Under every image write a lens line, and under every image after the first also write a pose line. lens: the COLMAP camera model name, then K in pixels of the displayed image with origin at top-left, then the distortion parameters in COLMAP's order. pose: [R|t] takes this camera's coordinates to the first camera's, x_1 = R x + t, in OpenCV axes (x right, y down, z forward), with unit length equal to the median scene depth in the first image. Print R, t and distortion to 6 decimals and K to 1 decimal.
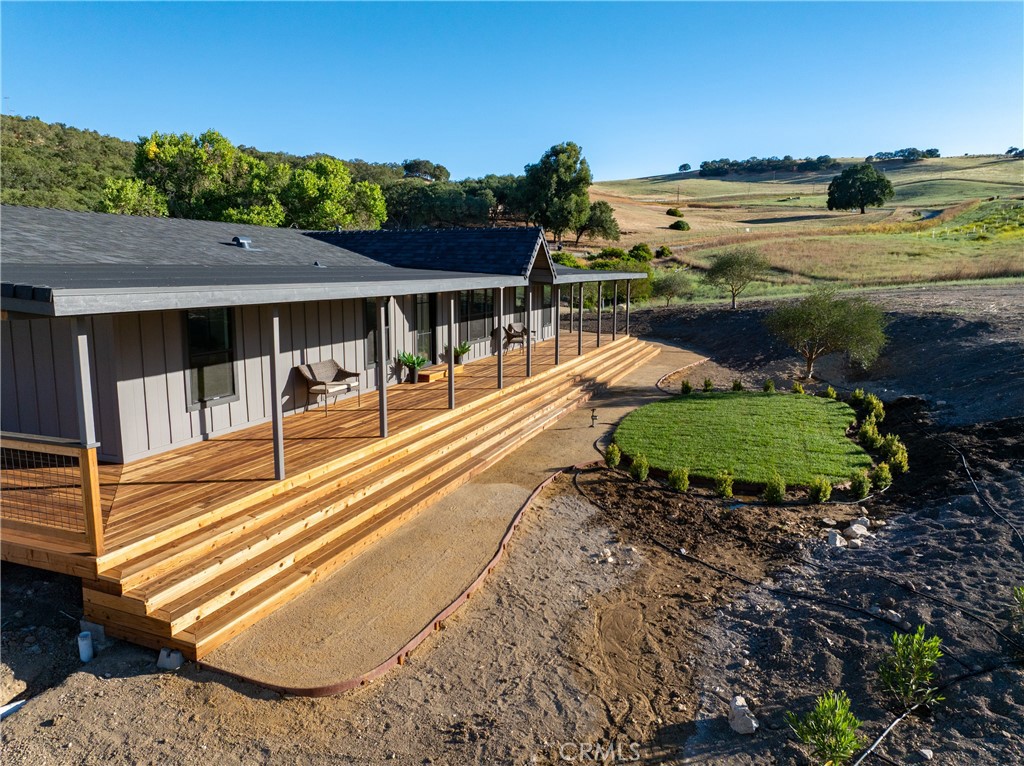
lens RADIAL K [[731.5, 0, 510.7], [0, 731.5, 379.8], [0, 0, 1]] dist [-0.052160, 0.020403]
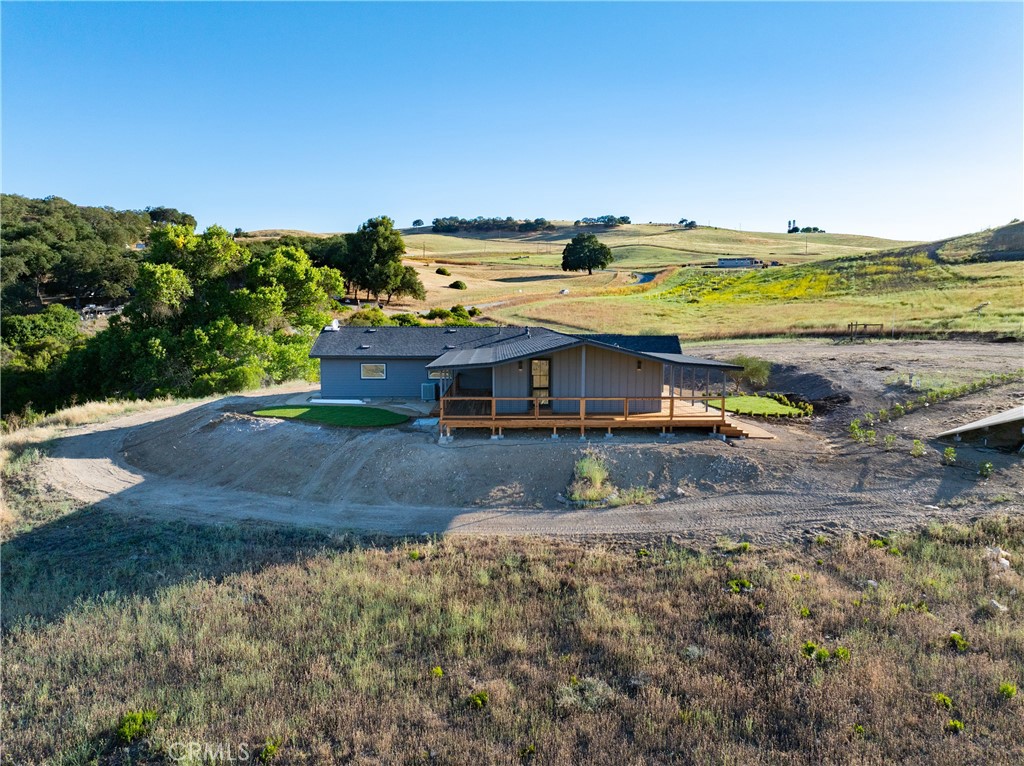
lens RADIAL K [[731.5, 0, 513.5], [0, 731.5, 382.3], [0, 0, 1]] dist [-0.052160, 0.020403]
pose [[0.927869, -0.032116, 0.371522, -0.085846], [0.054286, 0.997304, -0.049367, 0.003649], [-0.368935, 0.065974, 0.927111, -0.071196]]
